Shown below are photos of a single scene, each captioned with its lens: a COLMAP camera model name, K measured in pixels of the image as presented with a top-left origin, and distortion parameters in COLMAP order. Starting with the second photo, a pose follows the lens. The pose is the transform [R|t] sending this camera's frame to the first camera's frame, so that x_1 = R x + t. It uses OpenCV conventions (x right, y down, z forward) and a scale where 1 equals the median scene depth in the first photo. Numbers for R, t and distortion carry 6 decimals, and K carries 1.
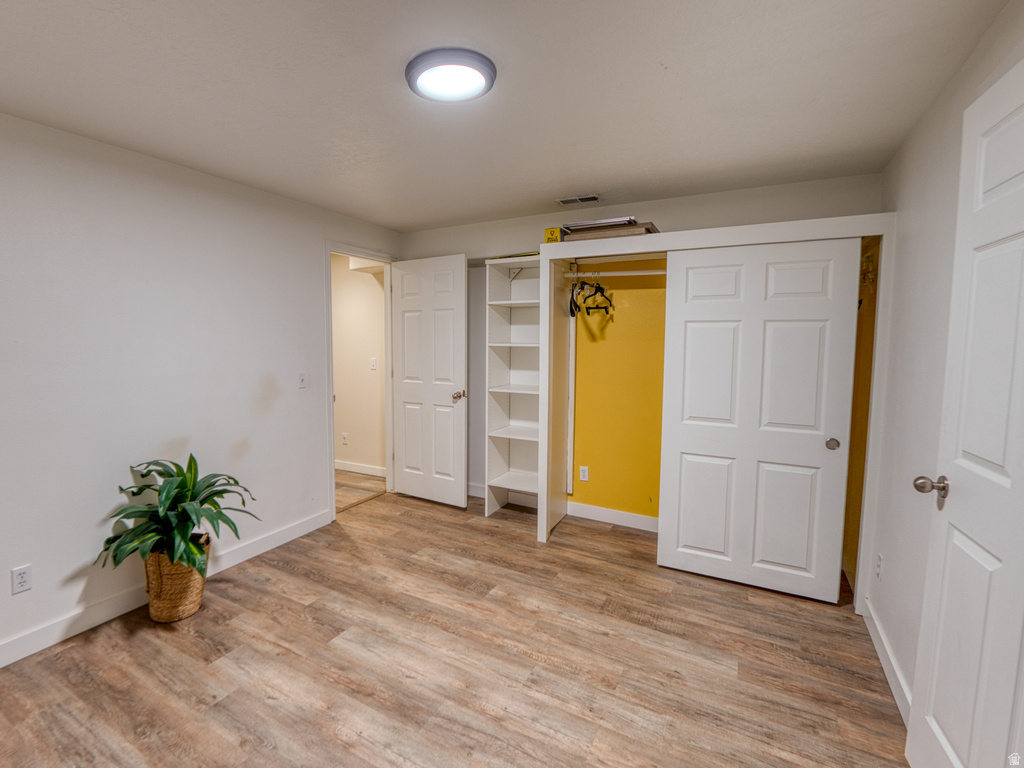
lens RADIAL K [[452.7, 0, 468.1], [0, 452.7, 386.1], [0, 0, 1]] dist [-0.001656, 0.000041]
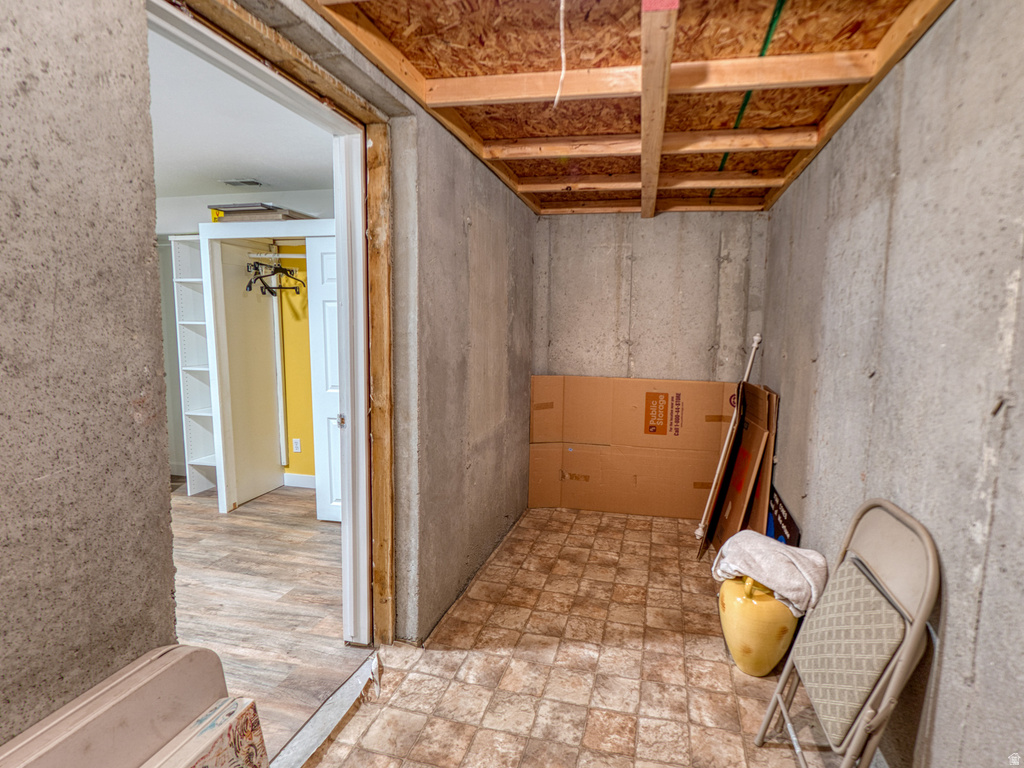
lens RADIAL K [[452.7, 0, 509.9], [0, 452.7, 381.0], [0, 0, 1]] dist [-0.001656, 0.000041]
pose [[0.955573, -0.034429, 0.292736, 0.834816], [0.026396, 0.999160, 0.031348, 0.044806], [-0.293569, -0.022229, 0.955679, -0.300476]]
